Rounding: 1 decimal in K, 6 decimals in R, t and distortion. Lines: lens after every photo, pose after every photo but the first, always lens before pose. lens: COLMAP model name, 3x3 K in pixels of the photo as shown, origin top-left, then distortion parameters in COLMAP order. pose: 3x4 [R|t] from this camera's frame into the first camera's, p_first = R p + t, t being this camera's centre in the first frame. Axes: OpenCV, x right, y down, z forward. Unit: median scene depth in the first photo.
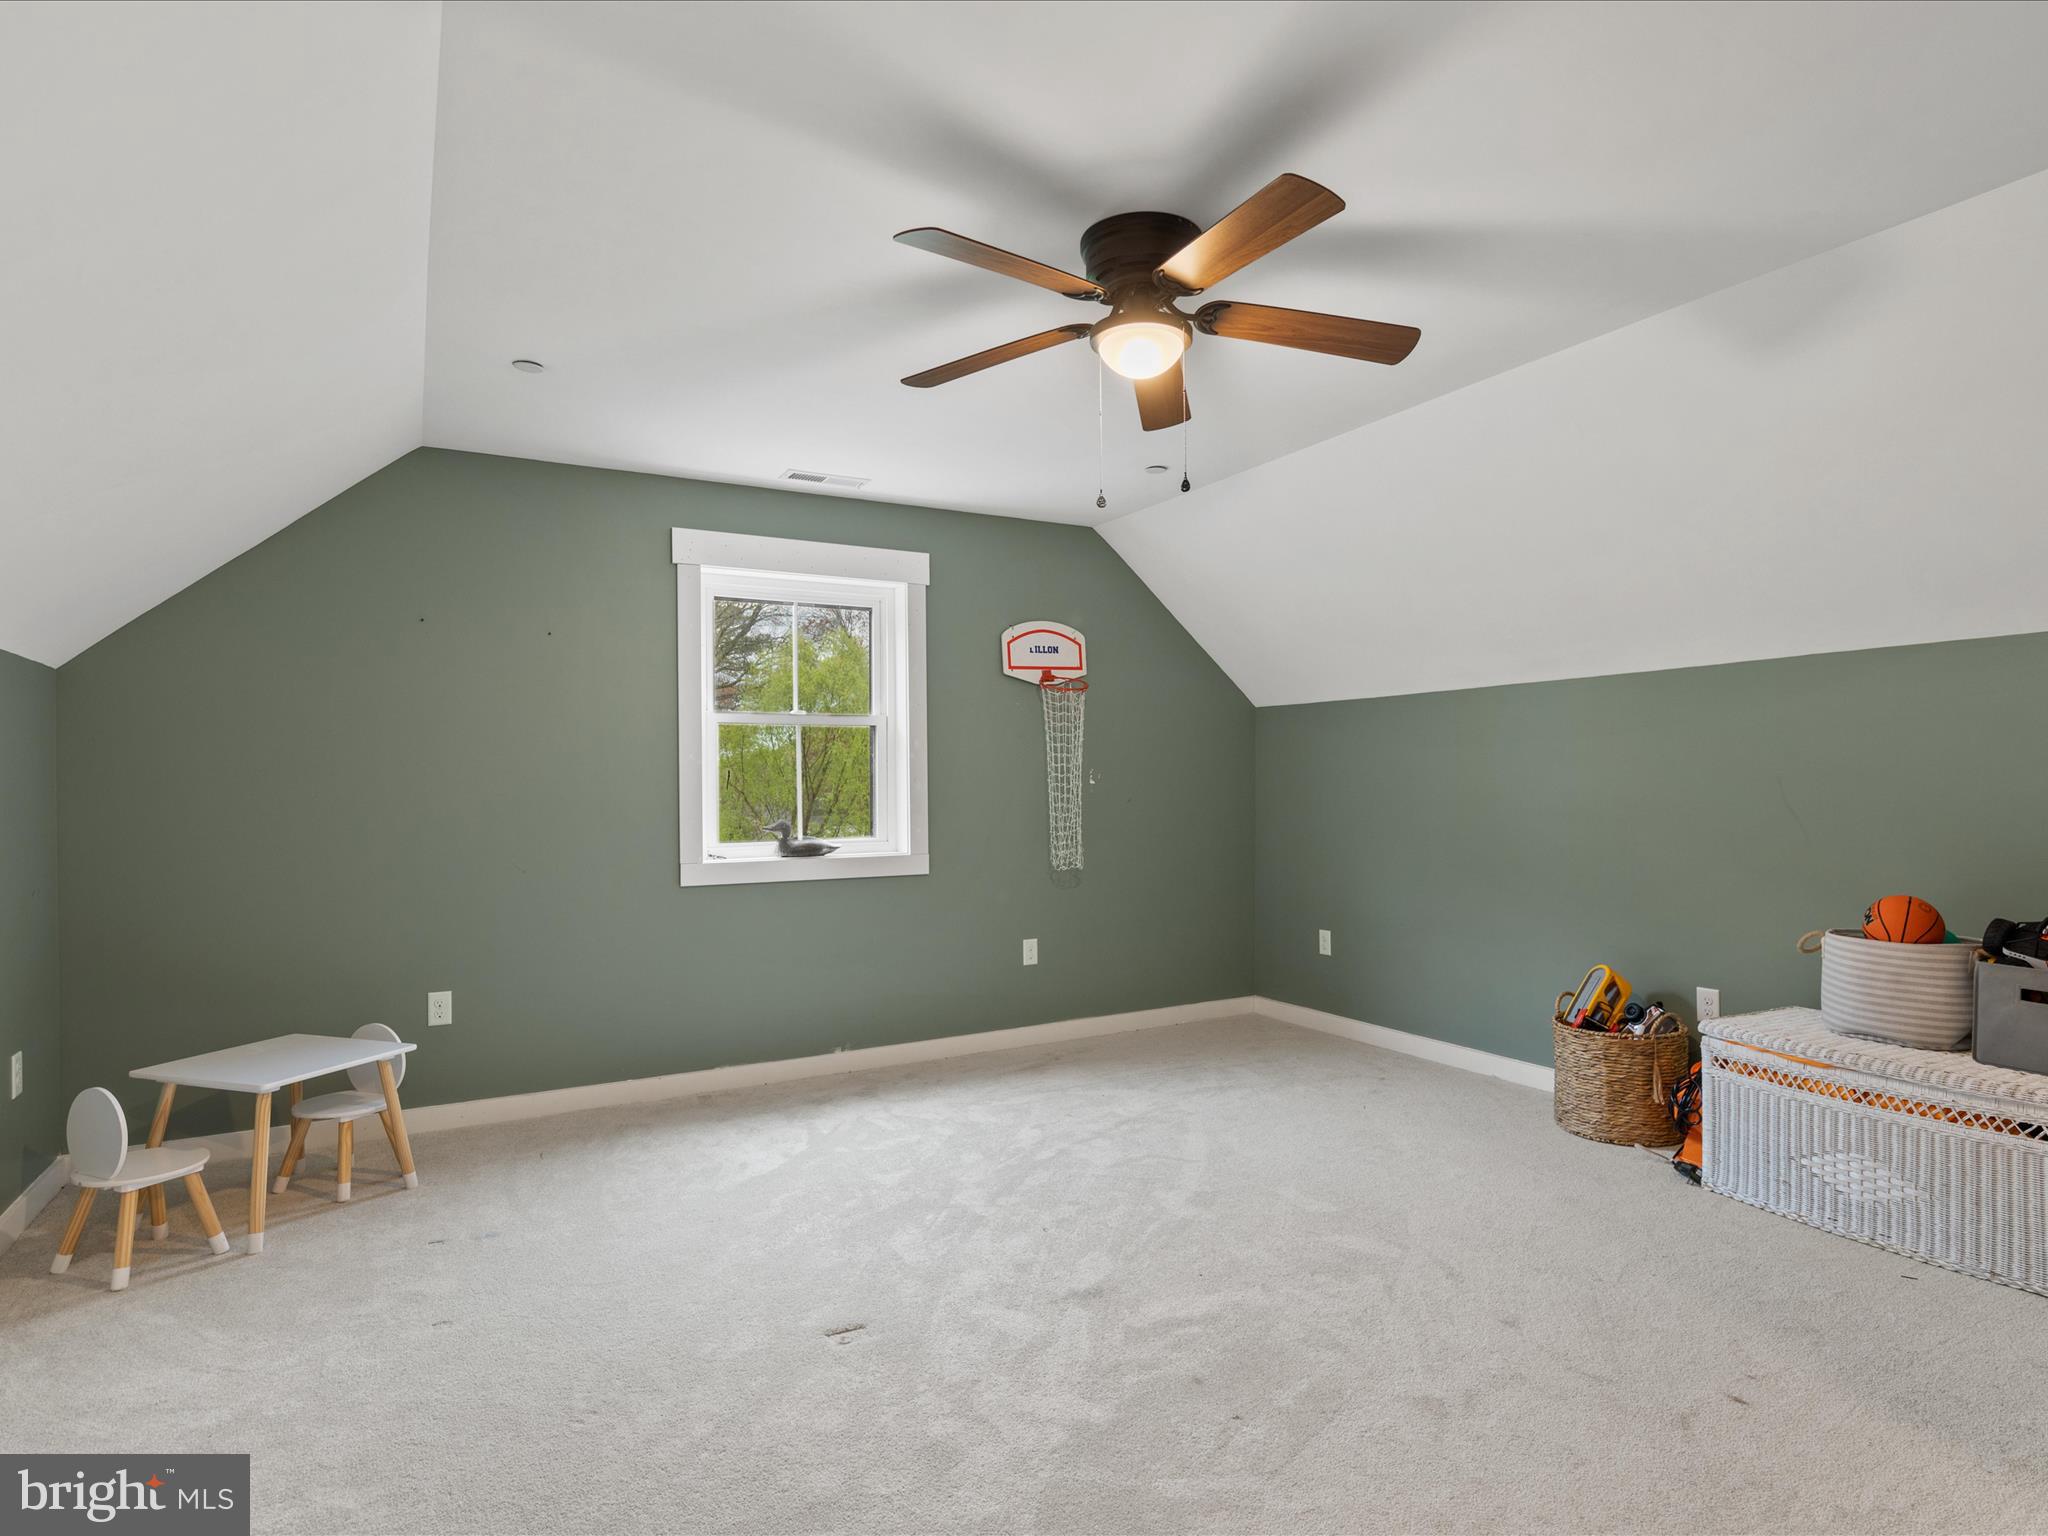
lens RADIAL K [[1078.7, 0, 1022.5], [0, 1078.7, 784.4], [0, 0, 1]] dist [0.001438, -0.000075]
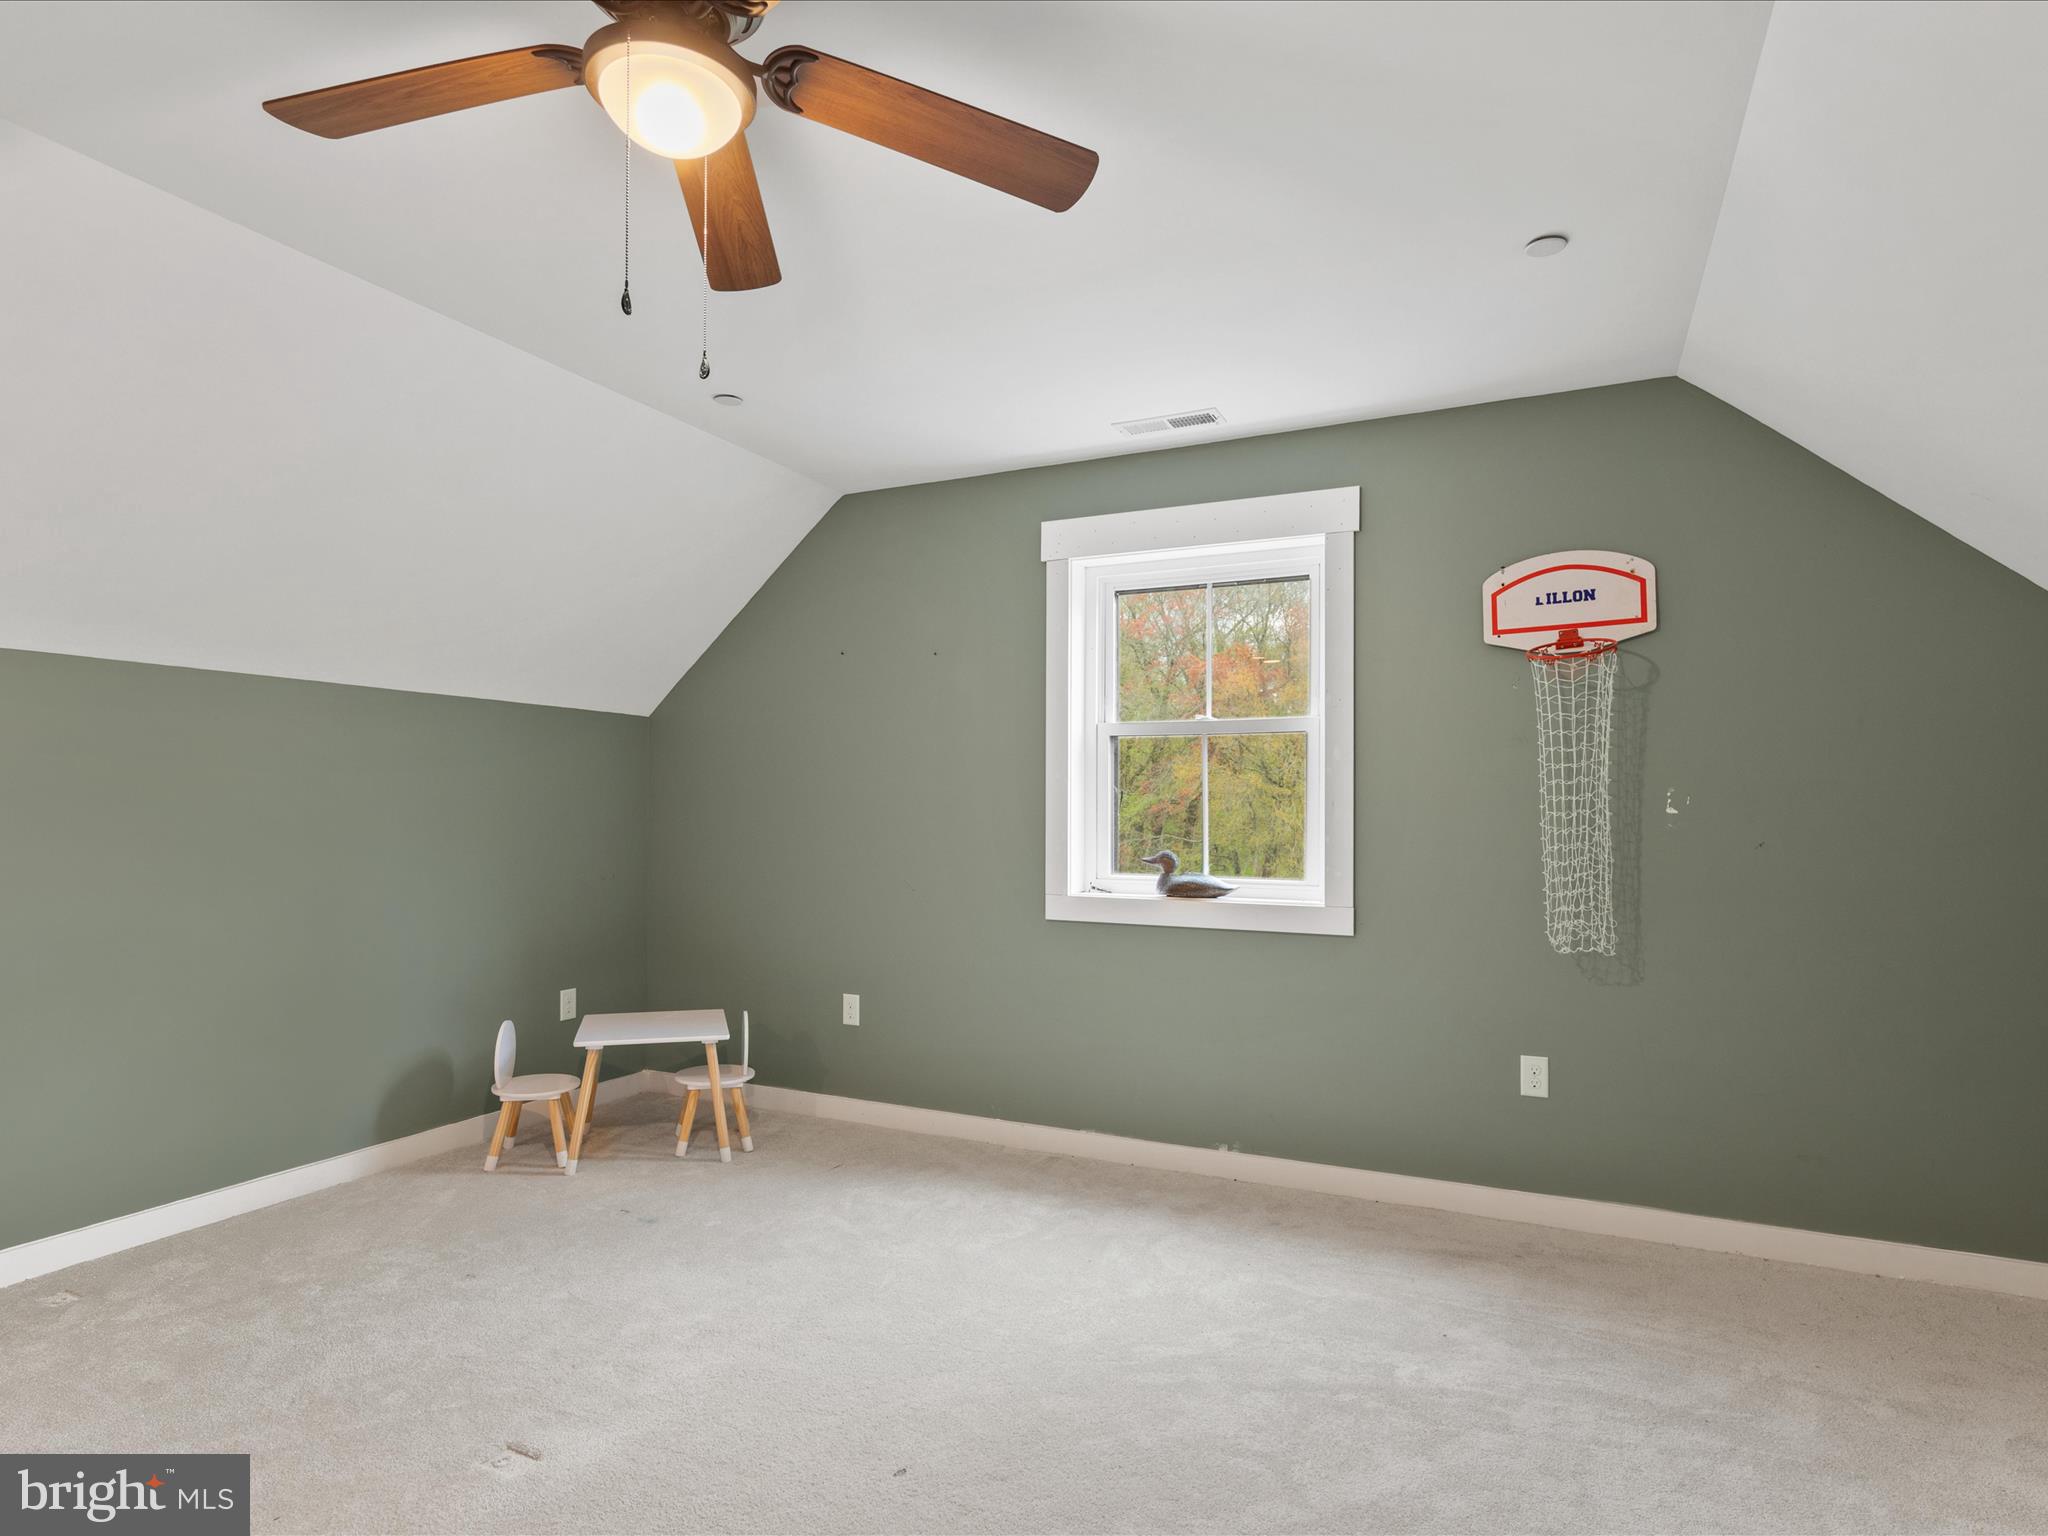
lens RADIAL K [[1116.8, 0, 1022.8], [0, 1116.8, 801.1], [0, 0, 1]] dist [0.003195, 0.001481]
pose [[0.584541, 0.011521, -0.811282, 0.388218], [-0.007530, 0.999933, 0.008774, -0.011145], [0.811329, 0.000980, 0.584589, 0.394739]]
